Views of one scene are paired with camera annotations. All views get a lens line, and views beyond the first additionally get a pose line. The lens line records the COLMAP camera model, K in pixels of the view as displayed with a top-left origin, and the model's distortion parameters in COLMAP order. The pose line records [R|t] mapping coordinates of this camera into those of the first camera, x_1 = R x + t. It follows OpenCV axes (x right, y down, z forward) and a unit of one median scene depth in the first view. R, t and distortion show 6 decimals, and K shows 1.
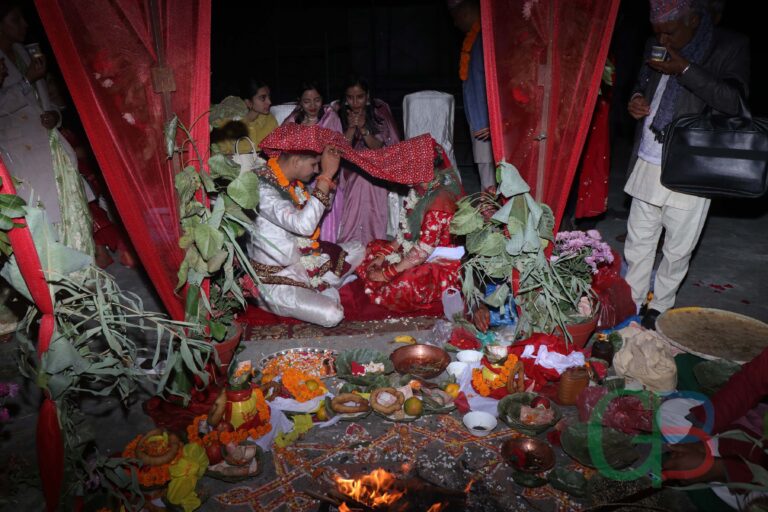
lens RADIAL K [[645.0, 0, 384.9], [0, 645.0, 260.1], [0, 0, 1]] dist [0.036237, -0.074699]
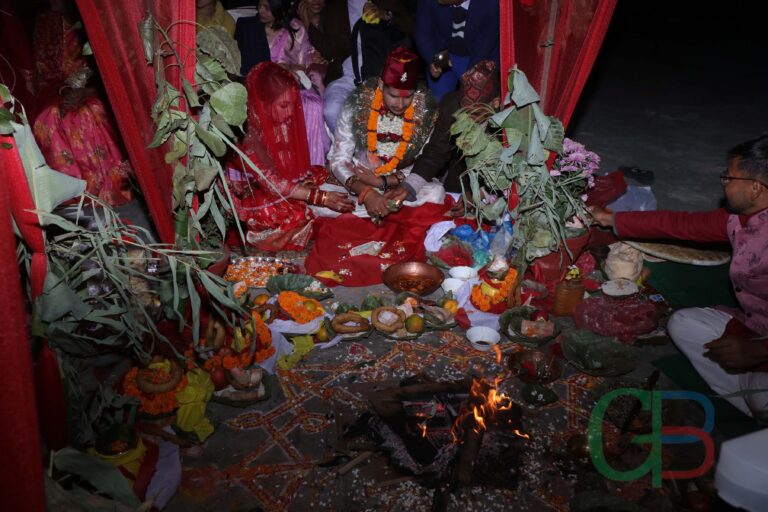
lens RADIAL K [[641.4, 0, 385.2], [0, 641.4, 261.6], [0, 0, 1]] dist [-0.010919, 0.007482]
pose [[0.994672, -0.024978, 0.100014, -0.097469], [0.012031, 0.991699, 0.128018, 0.005609], [-0.102382, -0.126133, 0.986716, 0.049112]]
